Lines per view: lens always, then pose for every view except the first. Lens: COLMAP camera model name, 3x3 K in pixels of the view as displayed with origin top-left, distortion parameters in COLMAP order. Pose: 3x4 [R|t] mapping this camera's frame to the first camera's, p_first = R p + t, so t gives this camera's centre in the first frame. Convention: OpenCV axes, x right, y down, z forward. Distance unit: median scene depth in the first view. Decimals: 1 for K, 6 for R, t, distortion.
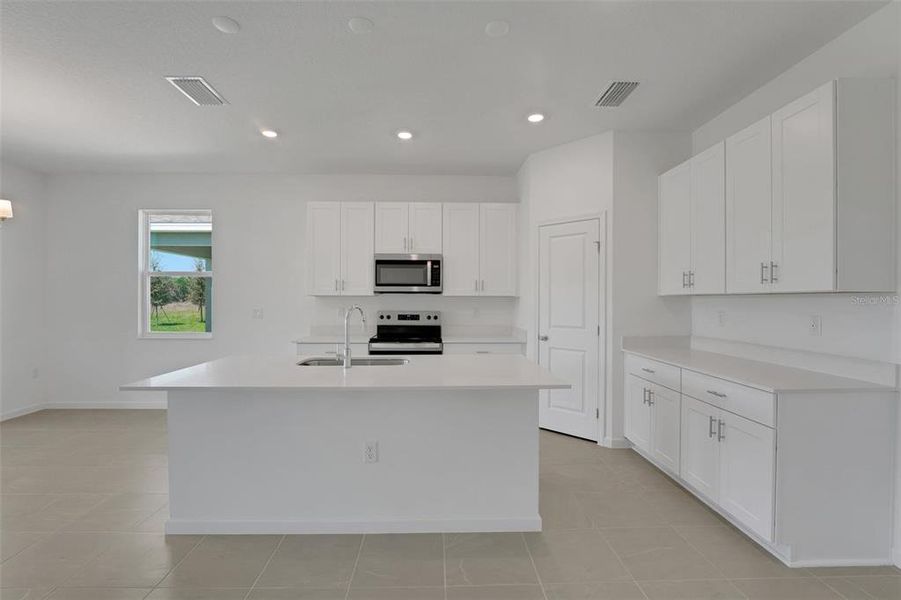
lens RADIAL K [[414.5, 0, 449.2], [0, 414.5, 296.1], [0, 0, 1]] dist [0.000421, -0.000118]
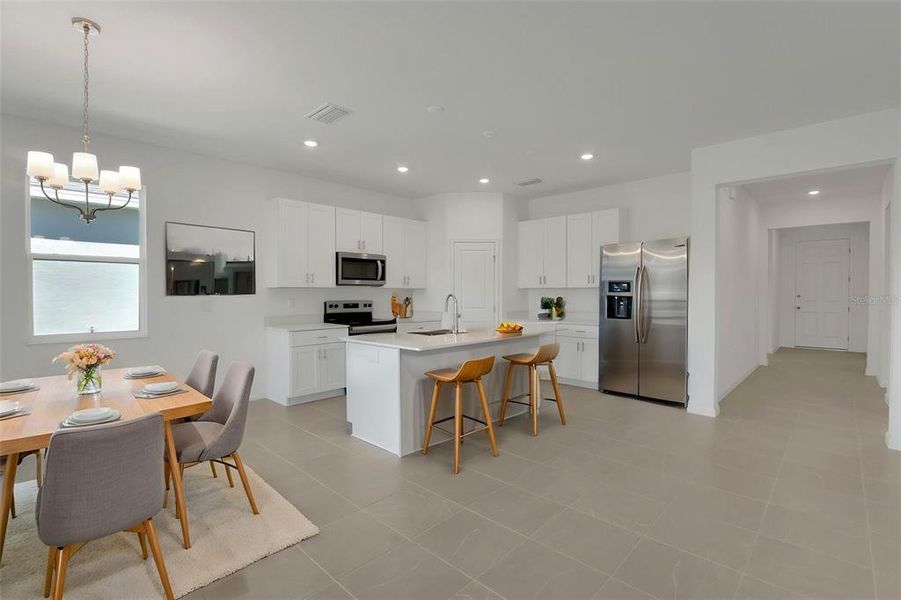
lens RADIAL K [[414.5, 0, 449.2], [0, 414.5, 296.1], [0, 0, 1]] dist [0.000421, -0.000118]
pose [[0.703490, -0.009675, 0.710639, -0.797246], [-0.004865, 0.999818, 0.018429, -0.000198], [-0.710688, -0.016422, 0.703315, -0.046453]]
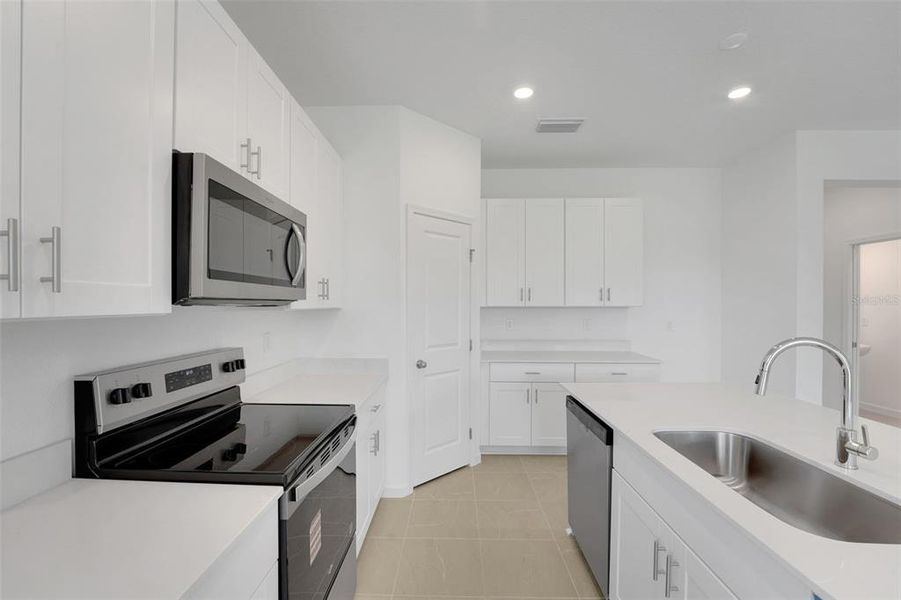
lens RADIAL K [[384.3, 0, 450.5], [0, 384.3, 306.2], [0, 0, 1]] dist [-0.000878, -0.000119]
pose [[0.045527, -0.006742, 0.998940, -0.416820], [-0.005795, 0.999959, 0.007013, -0.008589], [-0.998946, -0.006108, 0.045486, 0.830361]]
